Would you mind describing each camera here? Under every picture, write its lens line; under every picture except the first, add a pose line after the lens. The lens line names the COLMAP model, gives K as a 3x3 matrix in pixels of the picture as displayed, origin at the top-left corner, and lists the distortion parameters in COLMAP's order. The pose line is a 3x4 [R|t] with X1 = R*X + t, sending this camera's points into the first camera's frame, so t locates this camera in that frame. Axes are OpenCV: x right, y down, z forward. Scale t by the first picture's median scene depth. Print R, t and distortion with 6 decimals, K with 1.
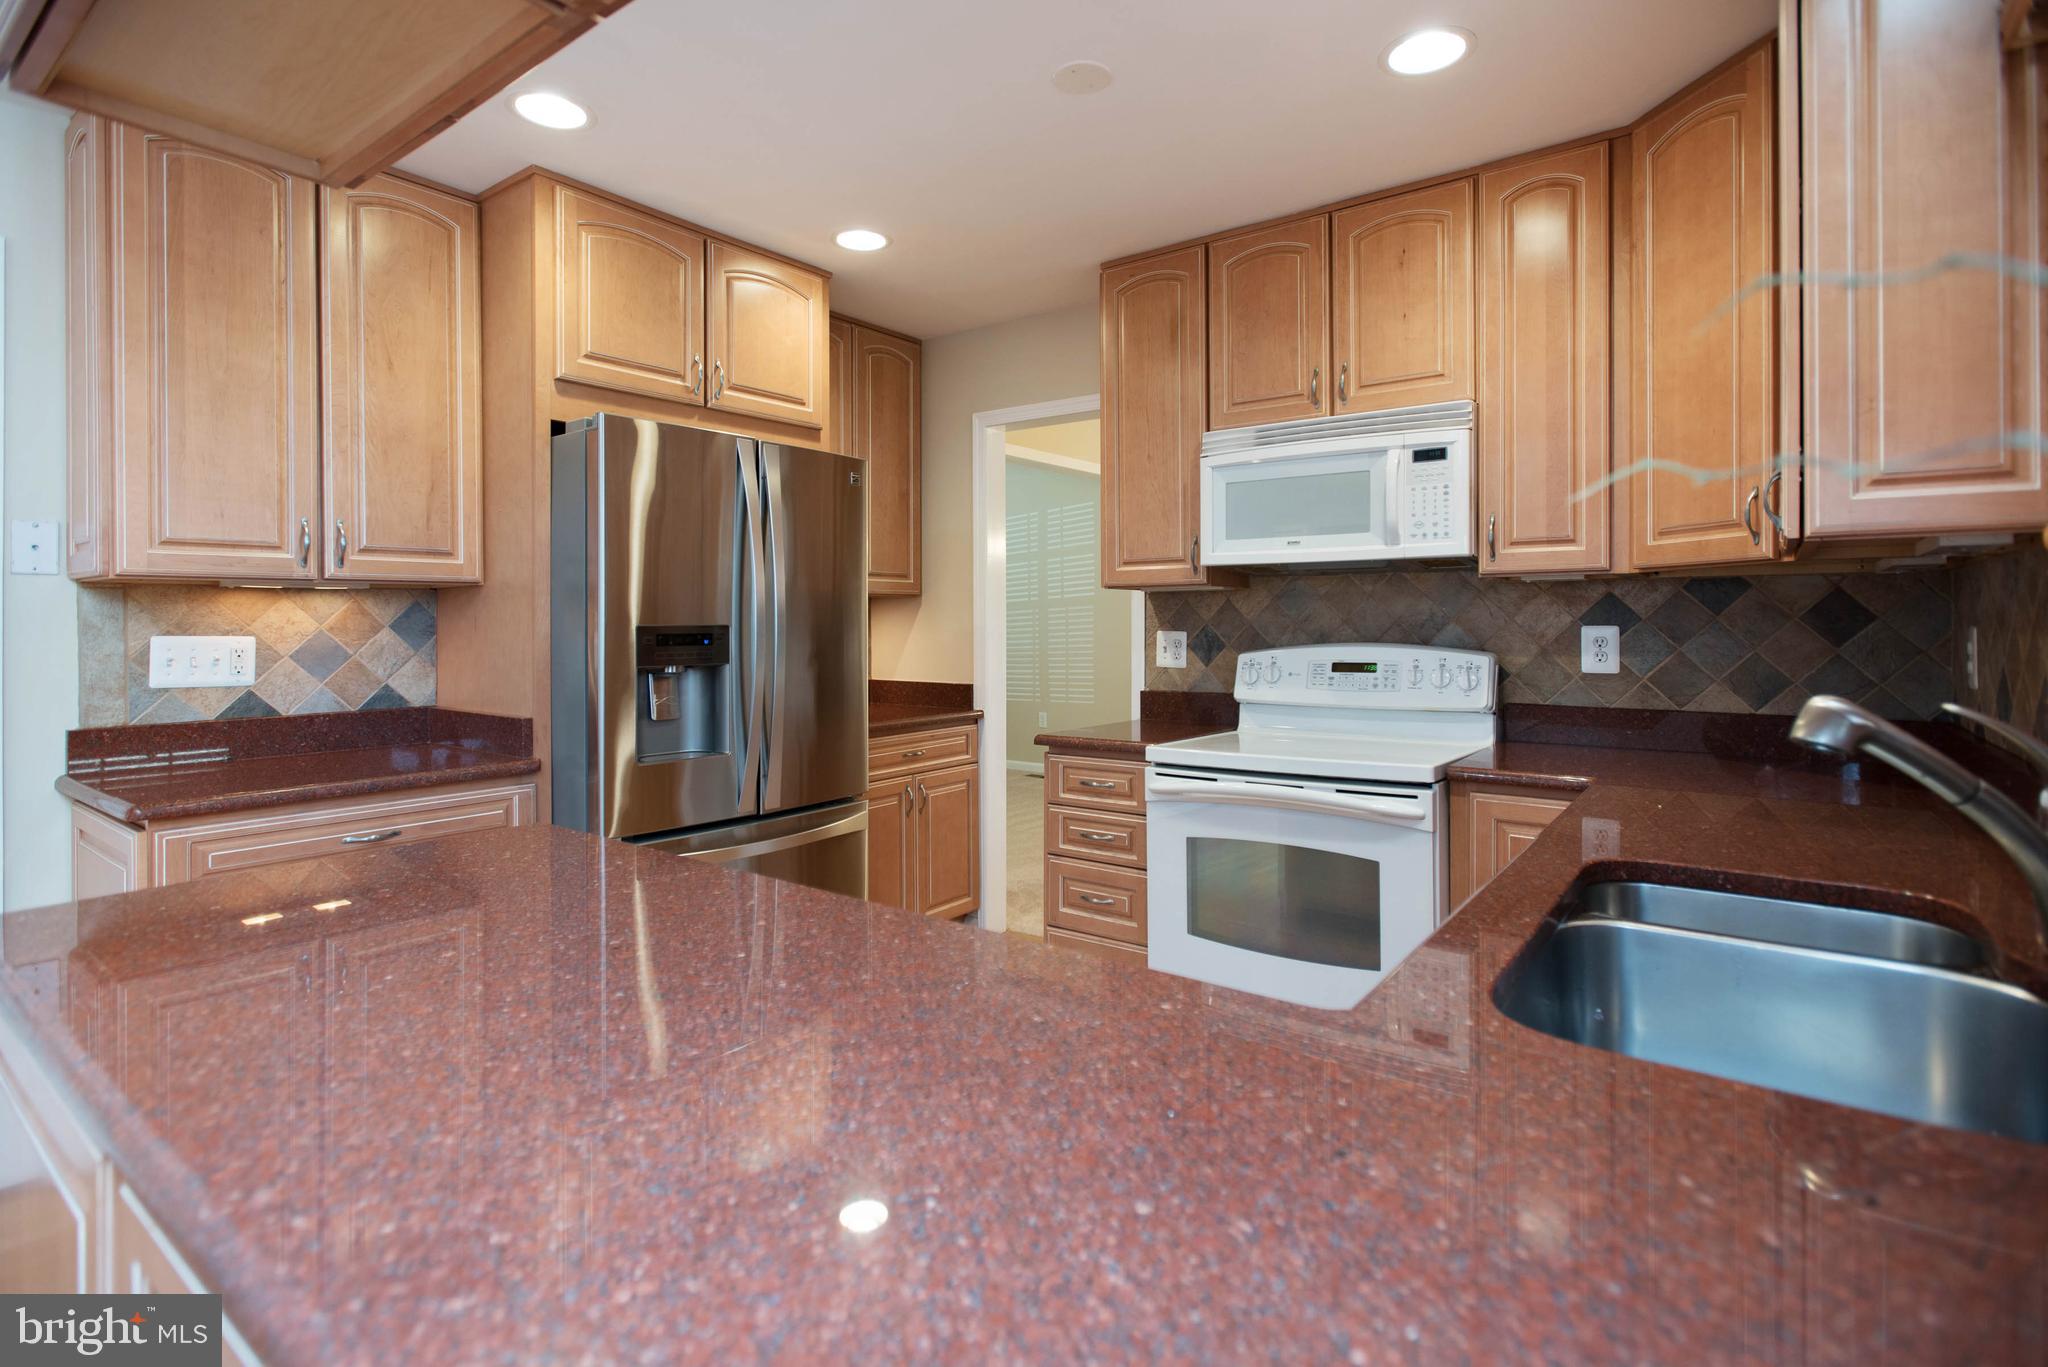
lens RADIAL K [[987.4, 0, 1066.2], [0, 987.4, 618.3], [0, 0, 1]] dist [-0.001226, 0.002164]
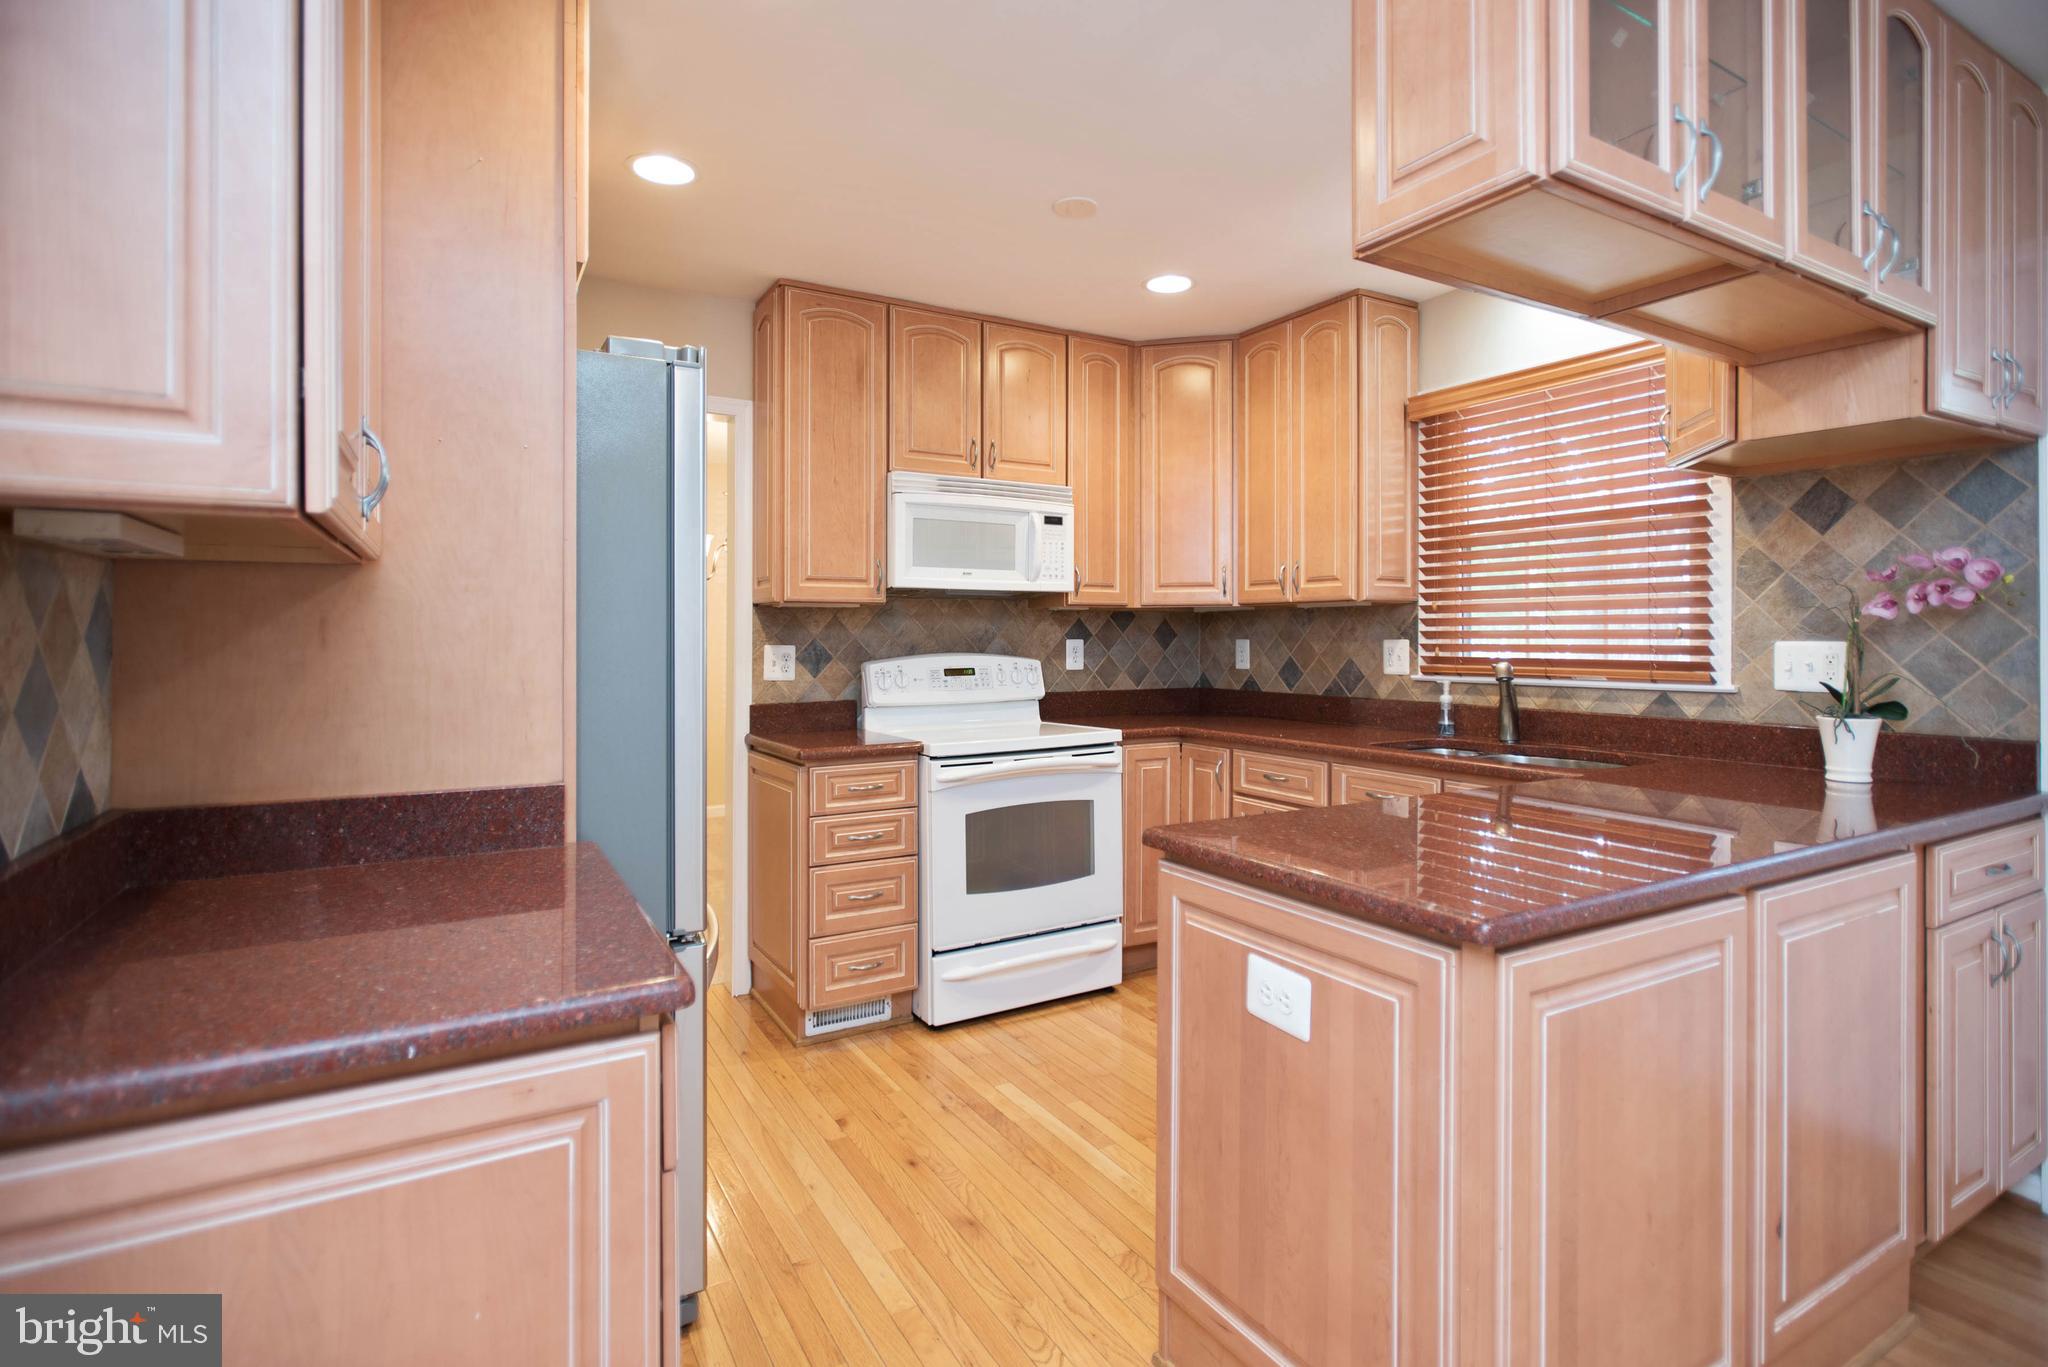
lens RADIAL K [[987.4, 0, 1009.0], [0, 987.4, 641.7], [0, 0, 1]] dist [-0.001226, 0.002164]
pose [[0.409689, -0.000034, 0.912225, -0.874571], [-0.003400, 0.999993, 0.001565, 0.008303], [-0.912219, -0.003743, 0.409686, 0.422404]]
